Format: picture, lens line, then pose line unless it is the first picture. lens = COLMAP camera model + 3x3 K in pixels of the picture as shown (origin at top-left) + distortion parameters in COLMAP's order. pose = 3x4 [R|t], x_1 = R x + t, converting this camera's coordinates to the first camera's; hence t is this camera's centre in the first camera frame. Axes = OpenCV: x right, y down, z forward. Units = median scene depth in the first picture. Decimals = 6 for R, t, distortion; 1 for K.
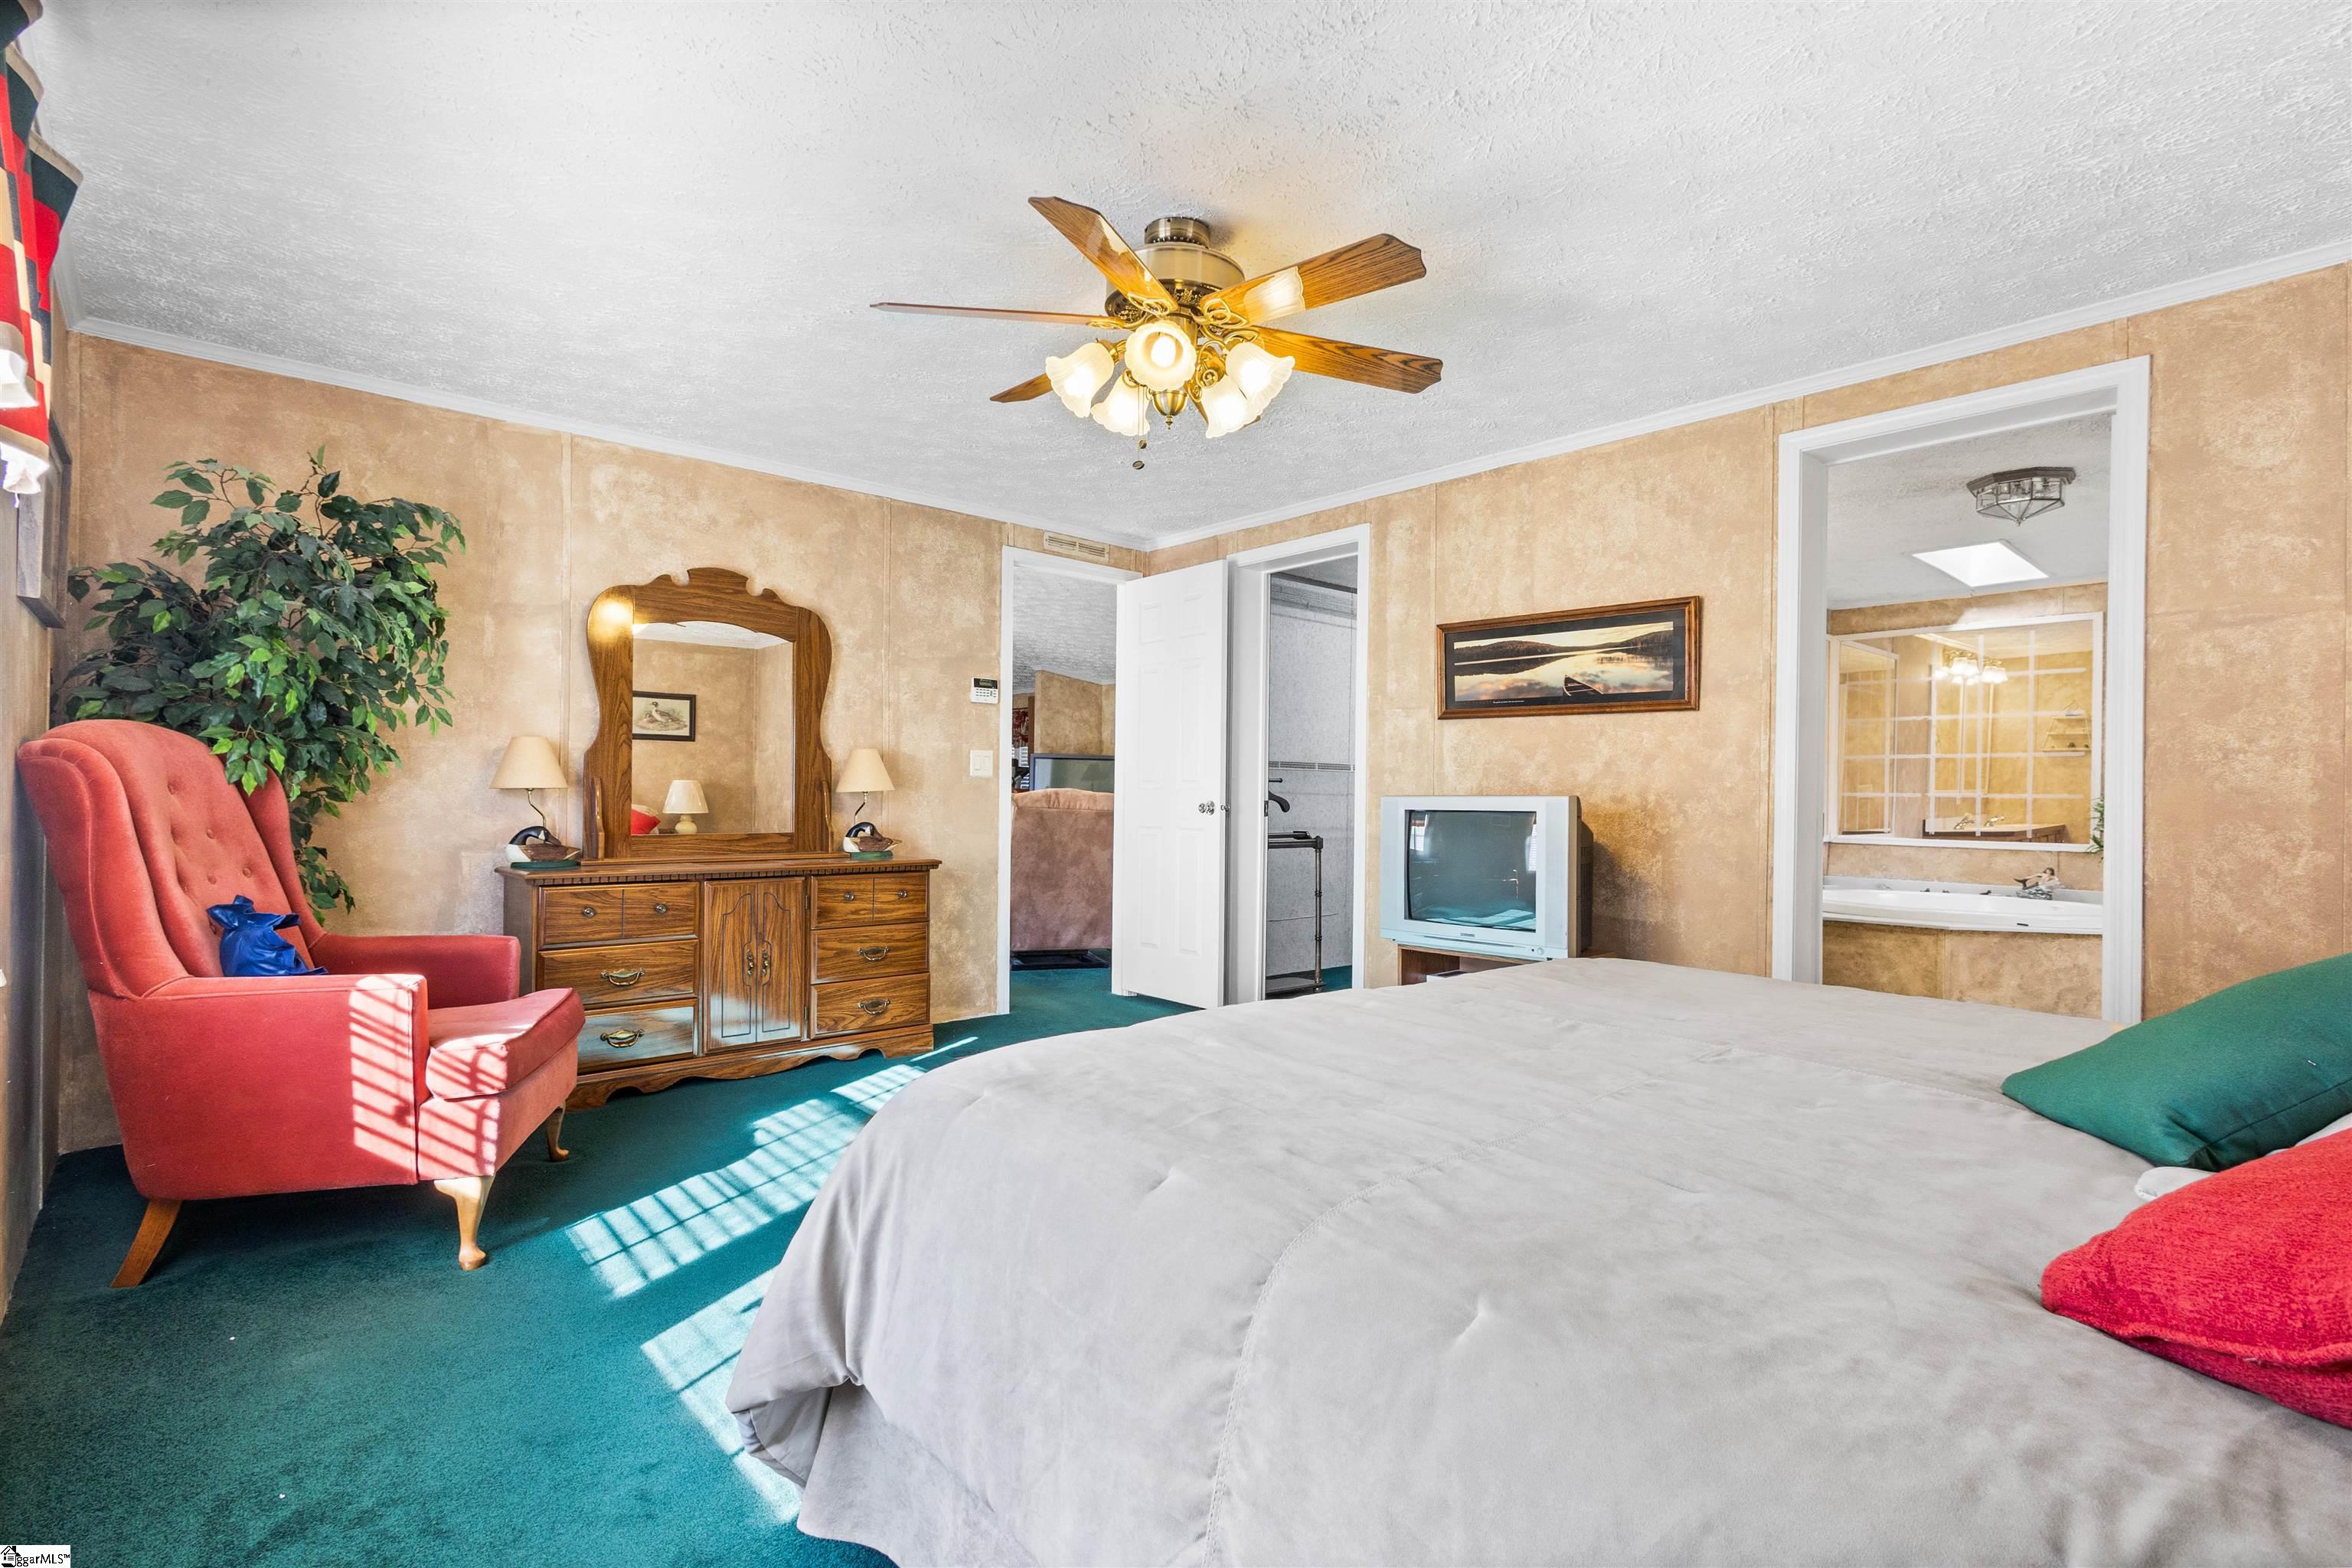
lens RADIAL K [[1128.9, 0, 1140.4], [0, 1128.9, 799.1], [0, 0, 1]] dist [0.011878, -0.003028]
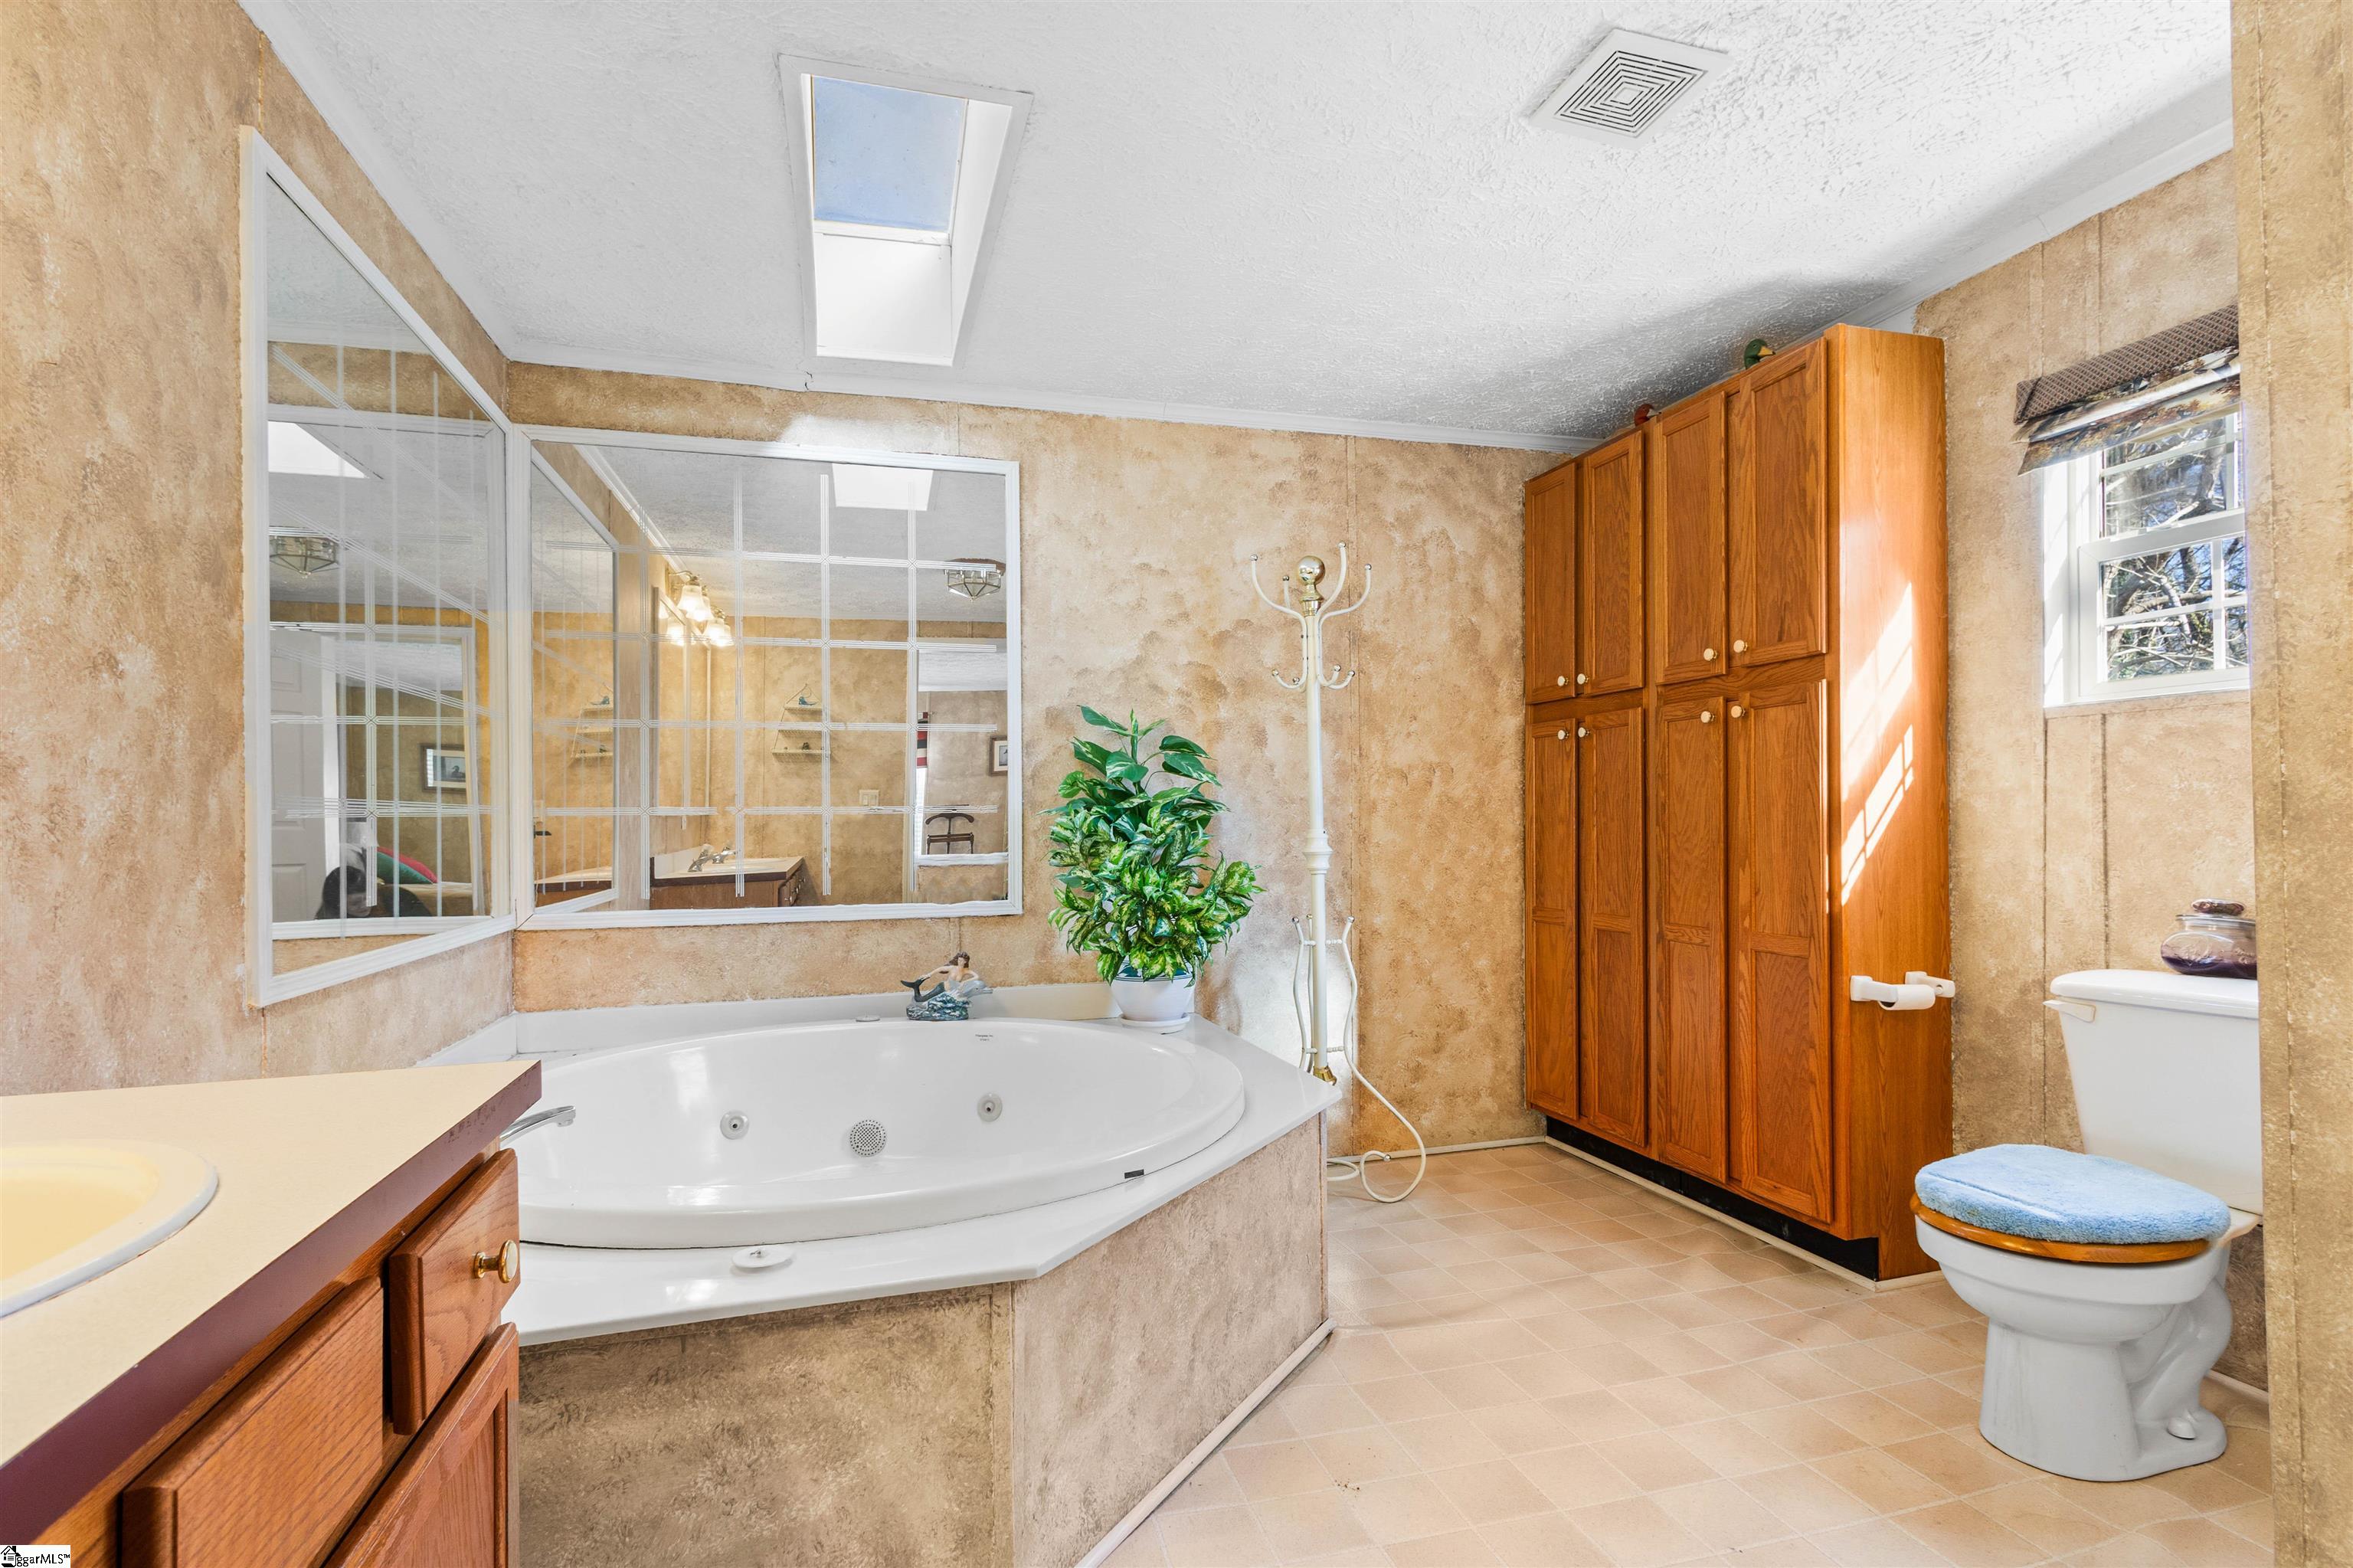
lens RADIAL K [[1129.5, 0, 1162.2], [0, 1129.5, 814.6], [0, 0, 1]] dist [0.011878, -0.003028]
pose [[0.438601, -0.011326, 0.898610, 0.394212], [0.020199, 0.999792, 0.002742, -0.000071], [-0.898455, 0.016948, 0.438739, 0.701483]]
